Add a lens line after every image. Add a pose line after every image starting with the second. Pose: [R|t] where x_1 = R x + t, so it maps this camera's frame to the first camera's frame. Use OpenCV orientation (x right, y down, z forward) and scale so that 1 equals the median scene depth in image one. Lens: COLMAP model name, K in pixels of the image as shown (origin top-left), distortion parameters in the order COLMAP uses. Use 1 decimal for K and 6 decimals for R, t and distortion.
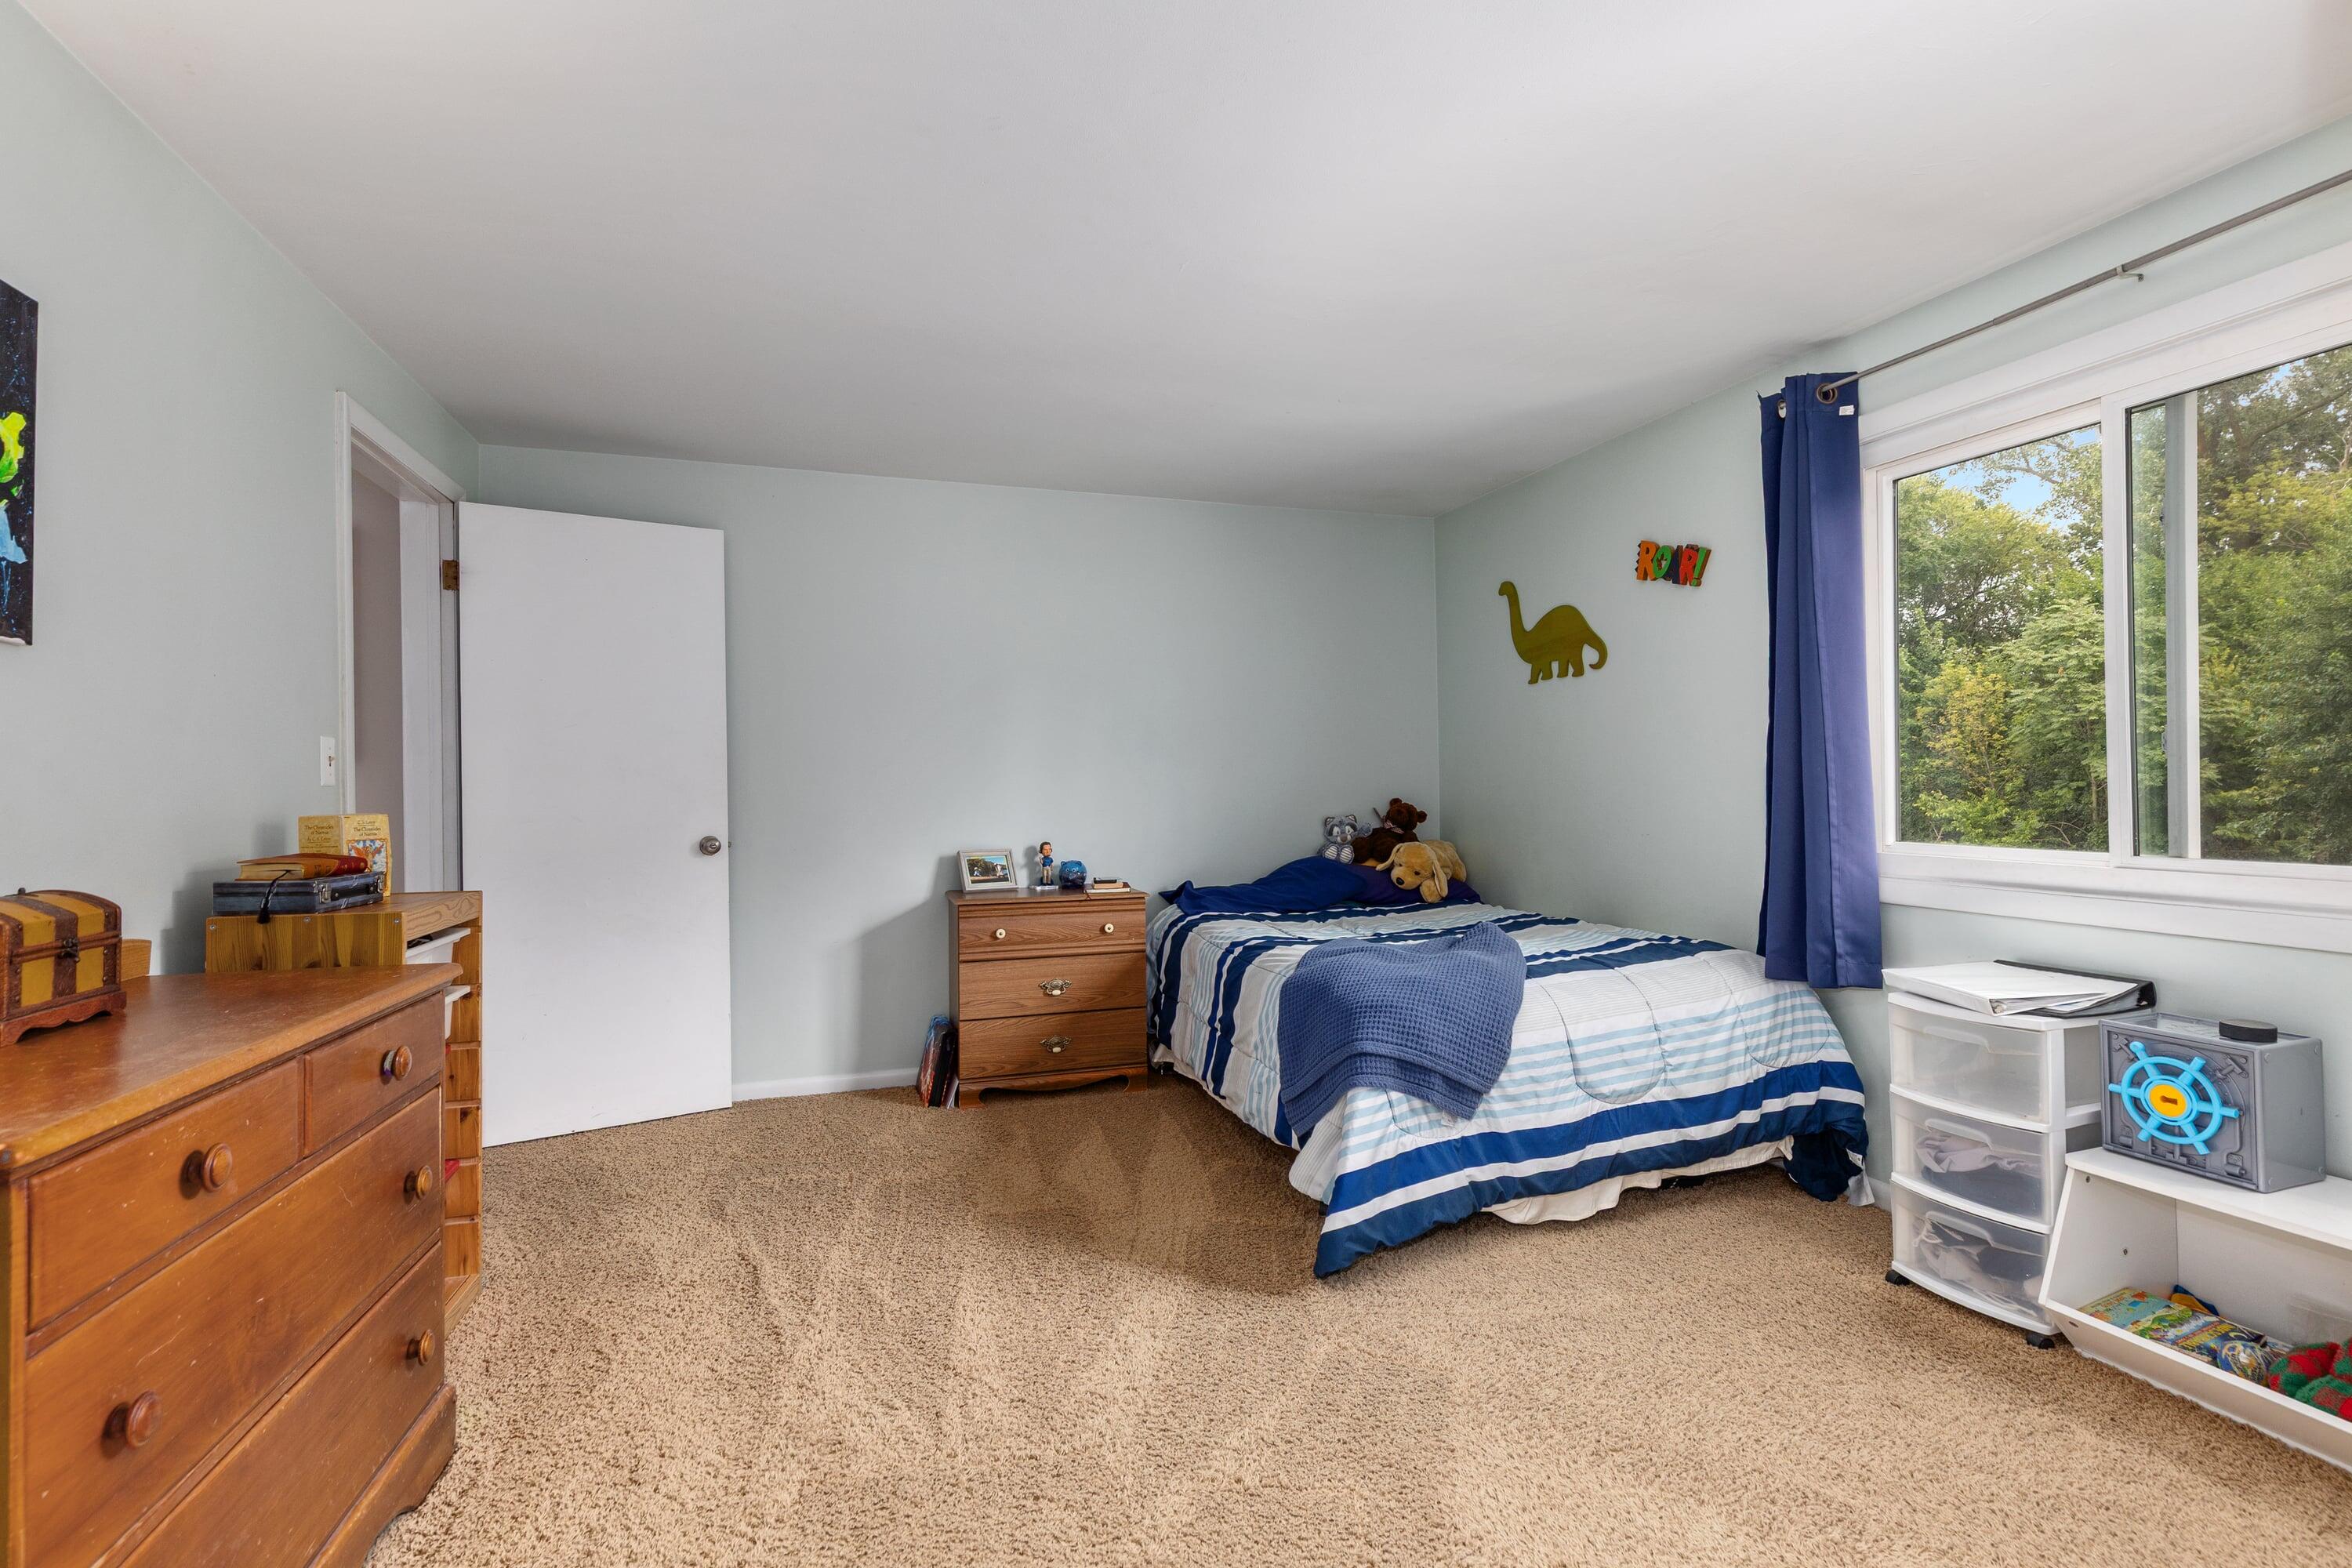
lens RADIAL K [[1079.4, 0, 1193.5], [0, 1079.4, 785.8], [0, 0, 1]] dist [0.008208, 0.000739]
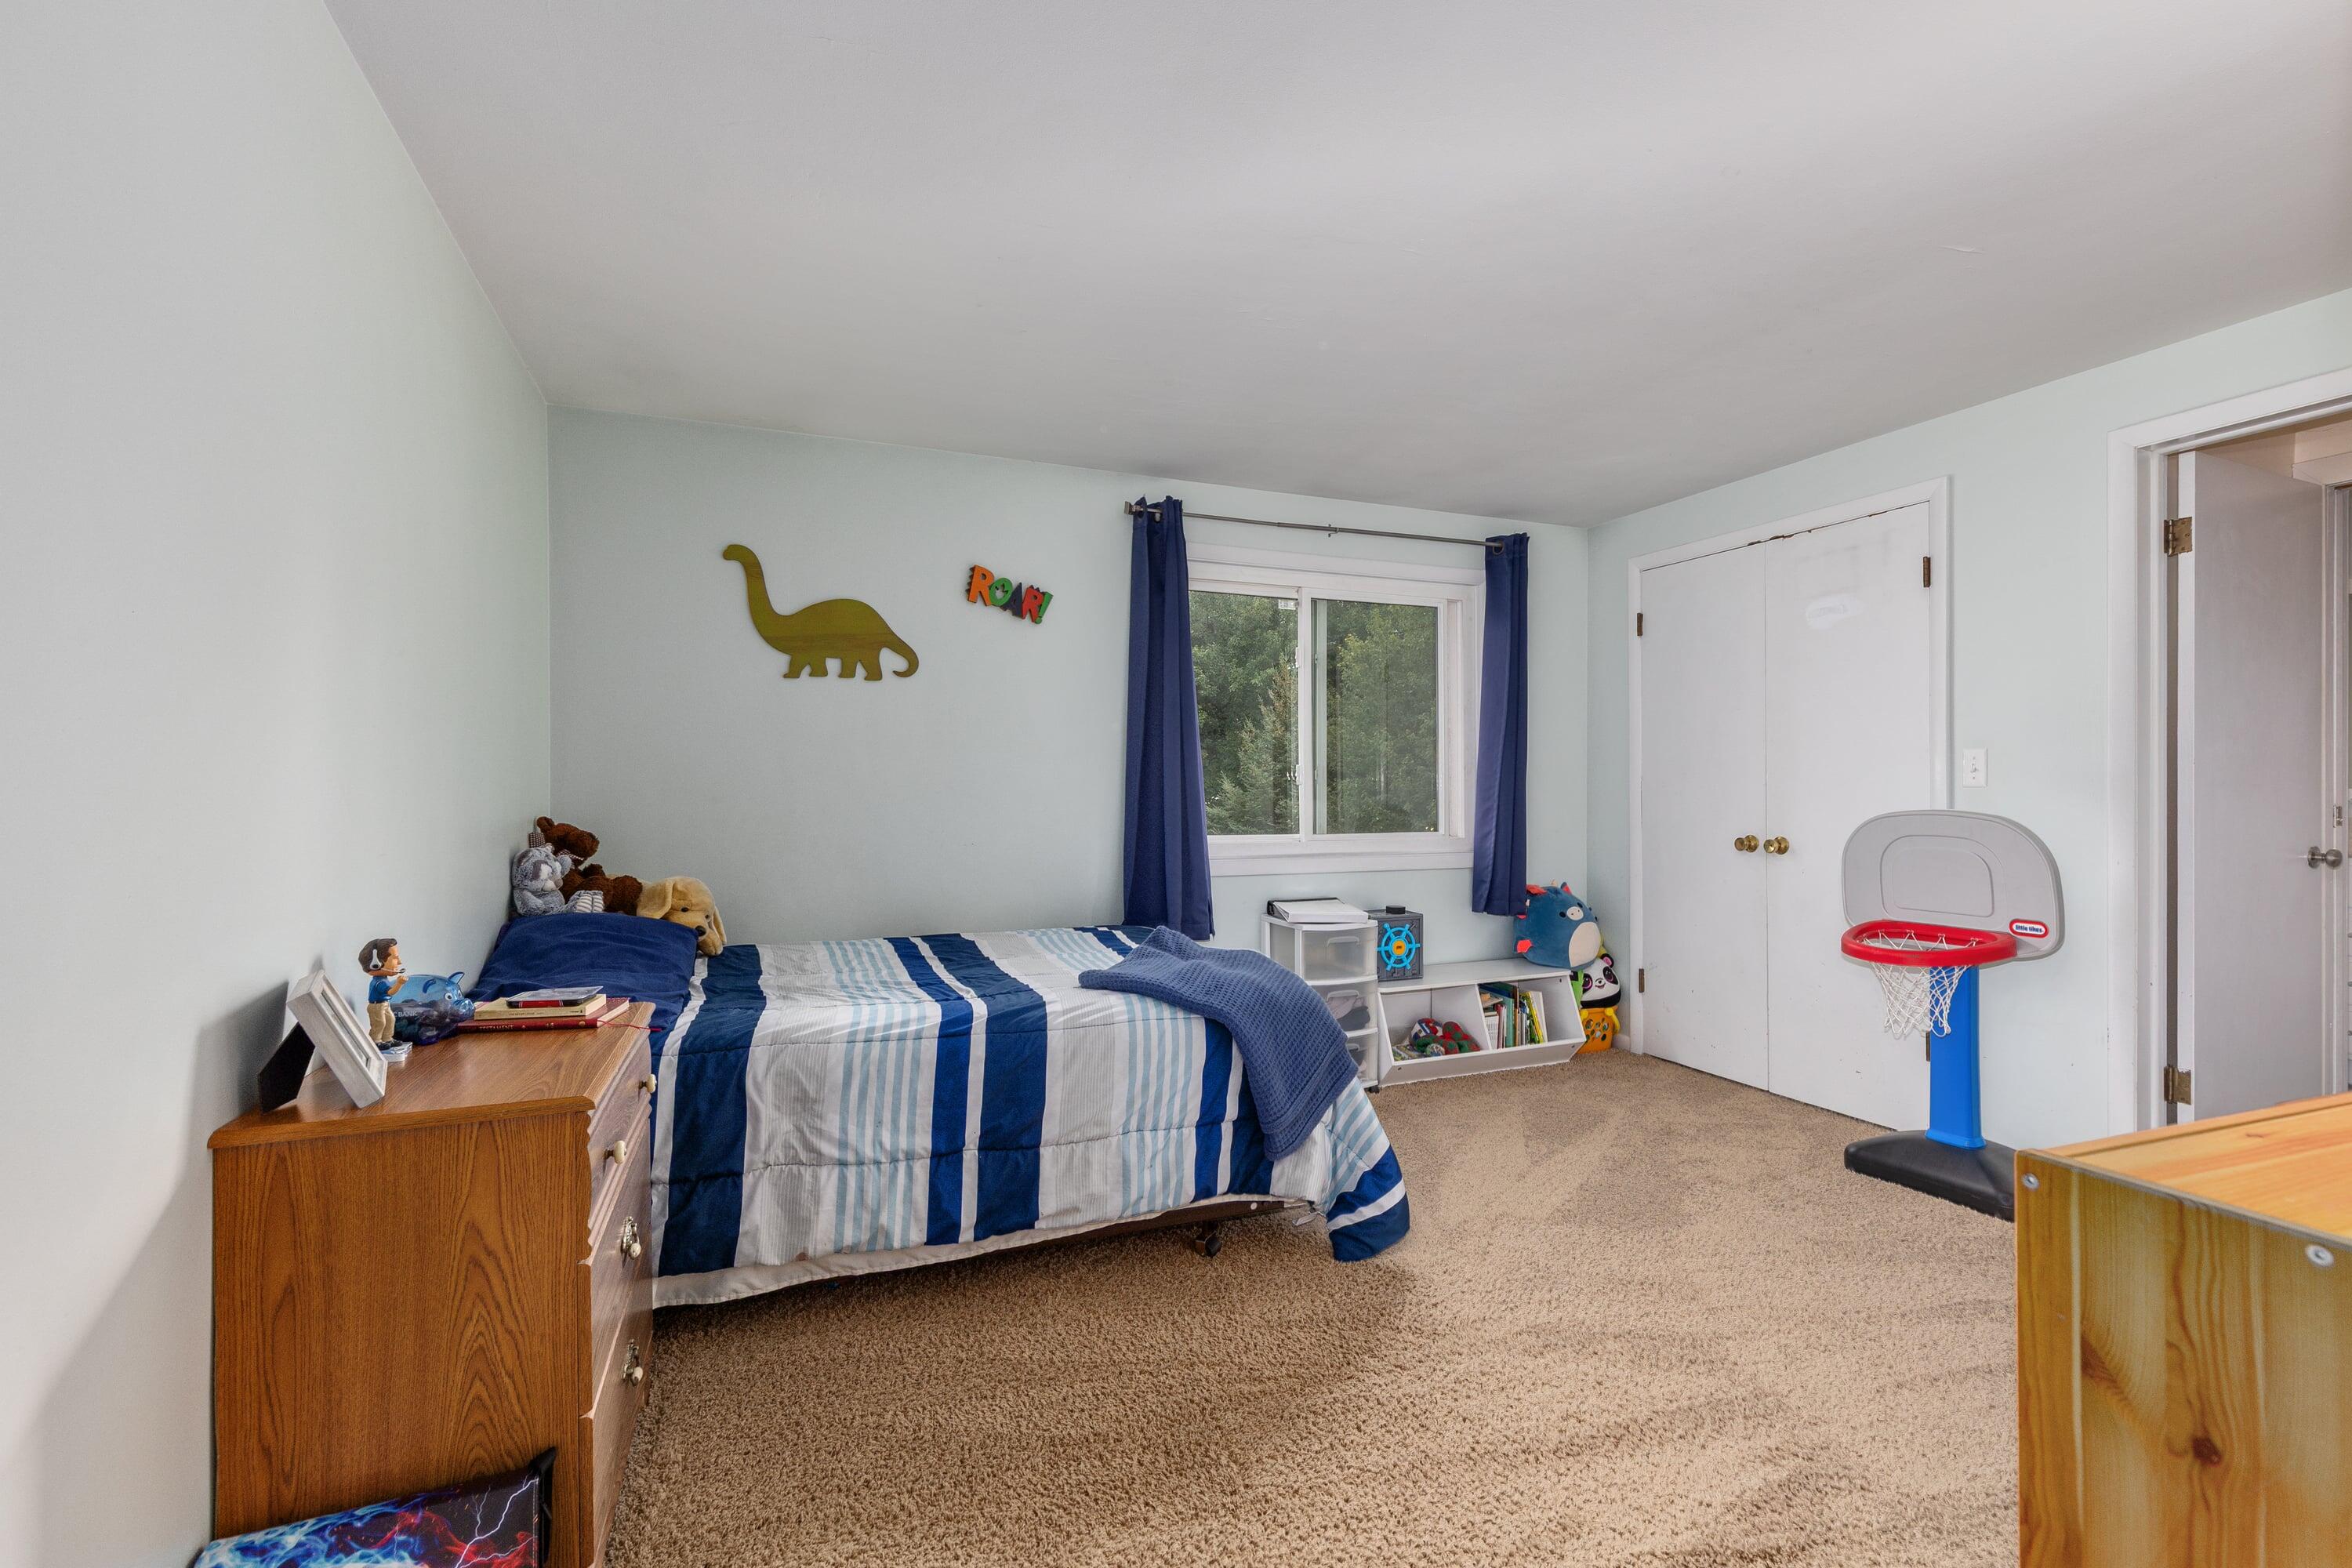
lens RADIAL K [[1079.4, 0, 1193.5], [0, 1079.4, 785.8], [0, 0, 1]] dist [0.008208, 0.000739]
pose [[-0.066653, 0.006523, 0.997755, -0.666417], [-0.001562, 0.999977, -0.006642, -0.004991], [-0.997775, -0.002001, -0.066642, 0.881420]]
